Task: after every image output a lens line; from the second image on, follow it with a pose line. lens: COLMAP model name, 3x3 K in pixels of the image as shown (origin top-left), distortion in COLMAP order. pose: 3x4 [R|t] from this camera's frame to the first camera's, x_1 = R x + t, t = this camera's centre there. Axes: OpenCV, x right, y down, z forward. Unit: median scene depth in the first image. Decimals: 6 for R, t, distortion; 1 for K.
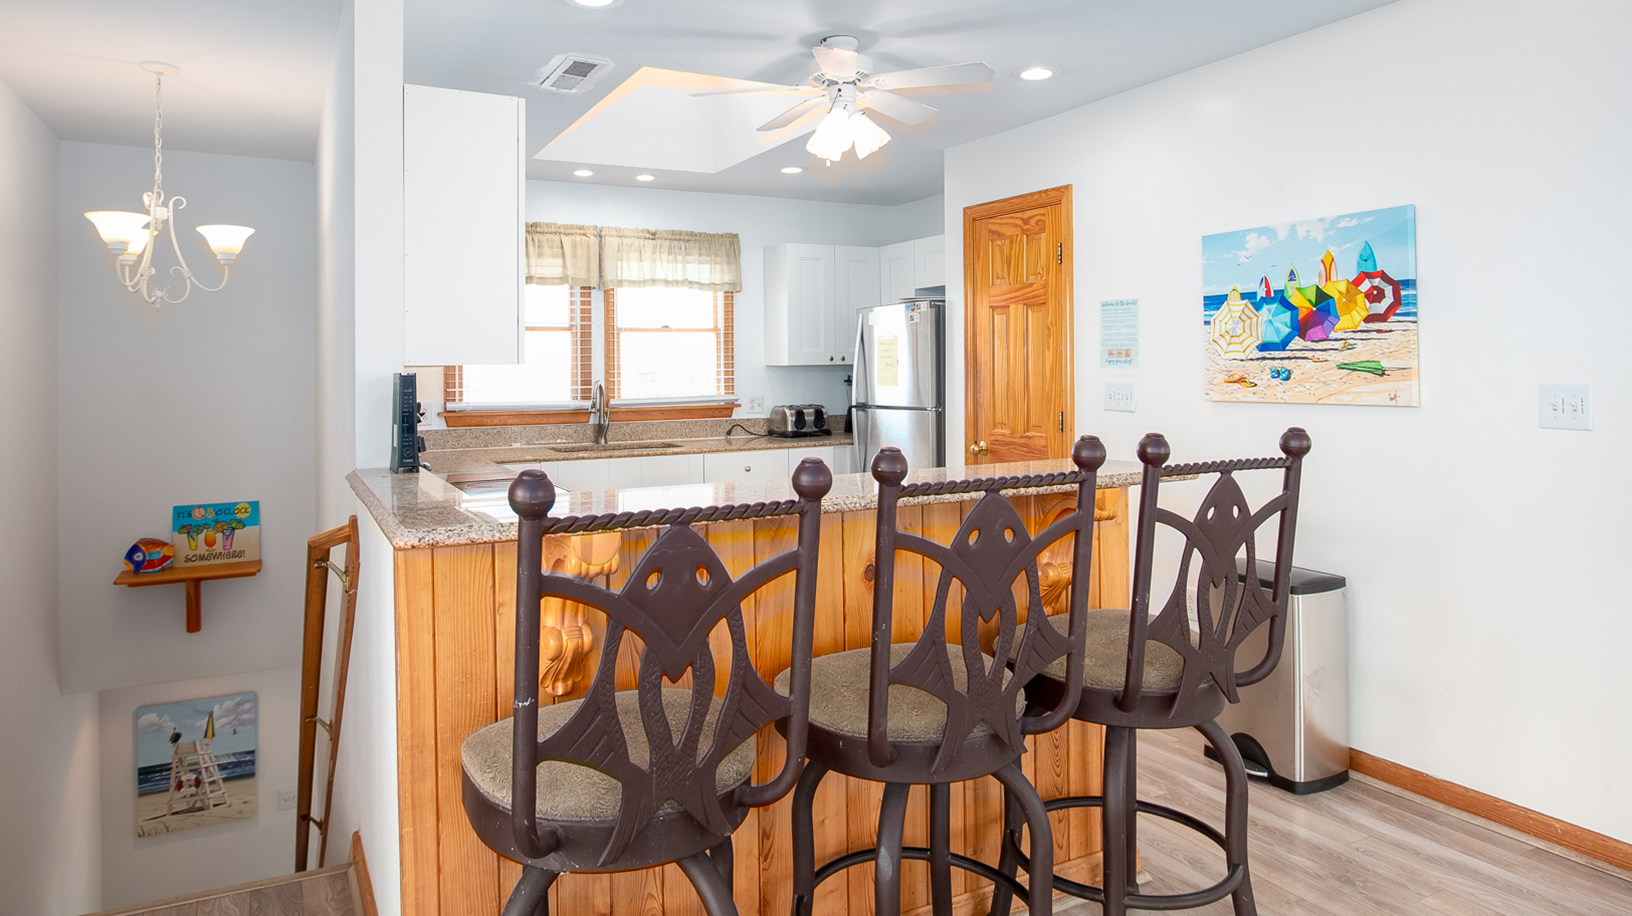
lens RADIAL K [[996.9, 0, 816.0], [0, 996.9, 458.0], [0, 0, 1]] dist [-0.002182, -0.000154]
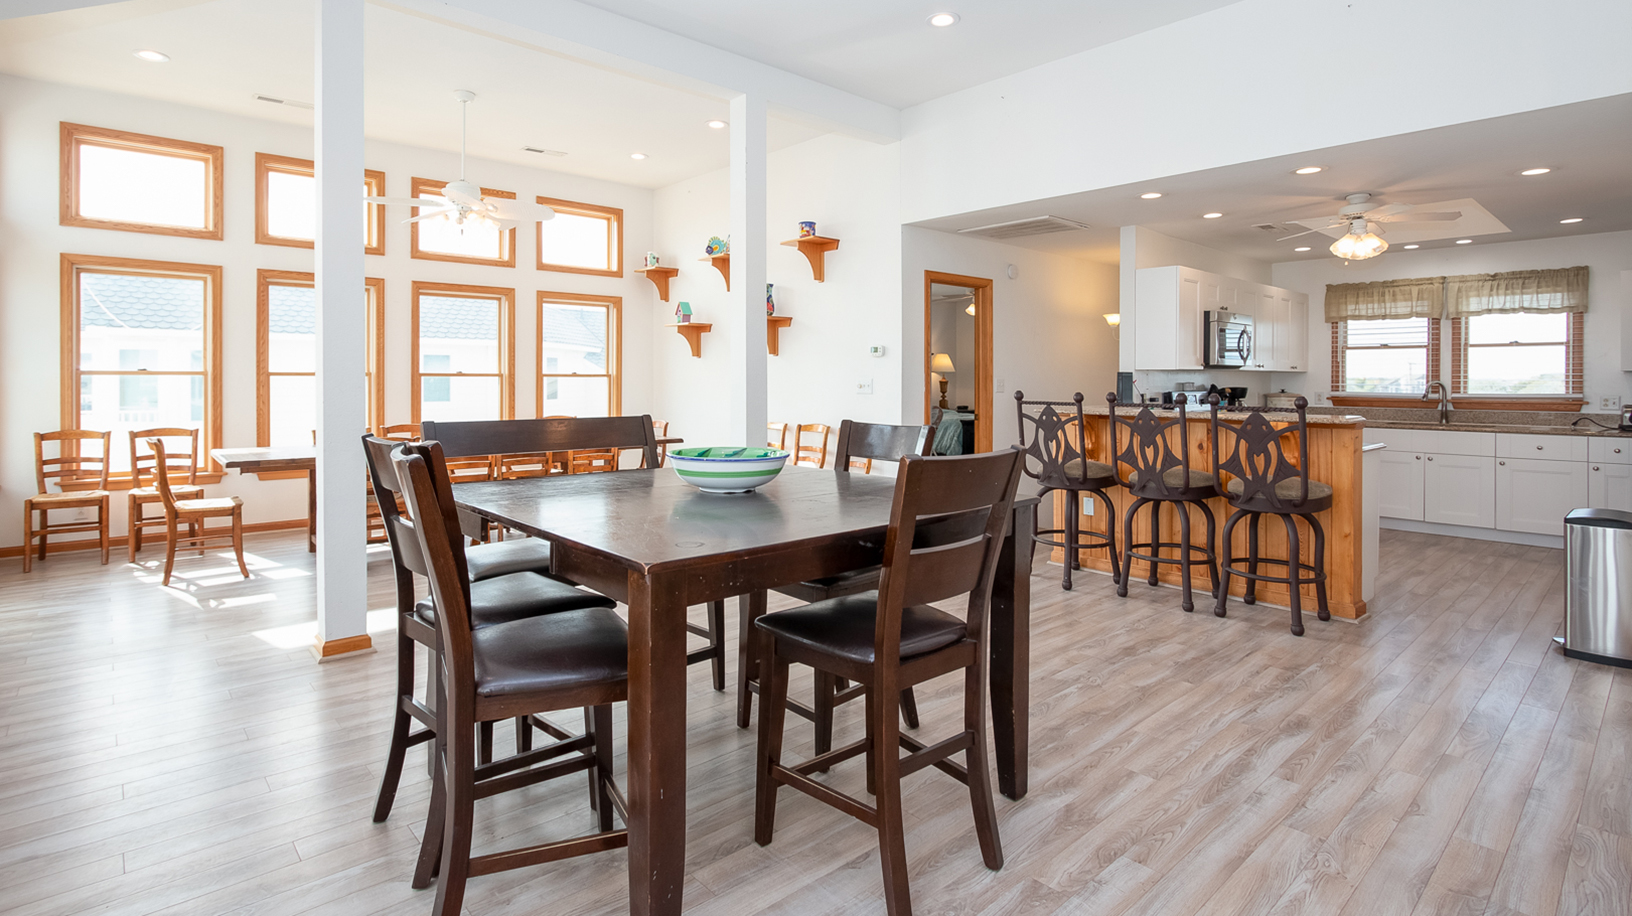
lens RADIAL K [[800.4, 0, 792.7], [0, 800.4, 469.7], [0, 0, 1]] dist [0.002621, 0.000467]
pose [[0.284172, 0.115499, -0.951791, 0.658107], [-0.087743, 0.991685, 0.094143, 0.024961], [0.954750, 0.056760, 0.291943, -0.254009]]
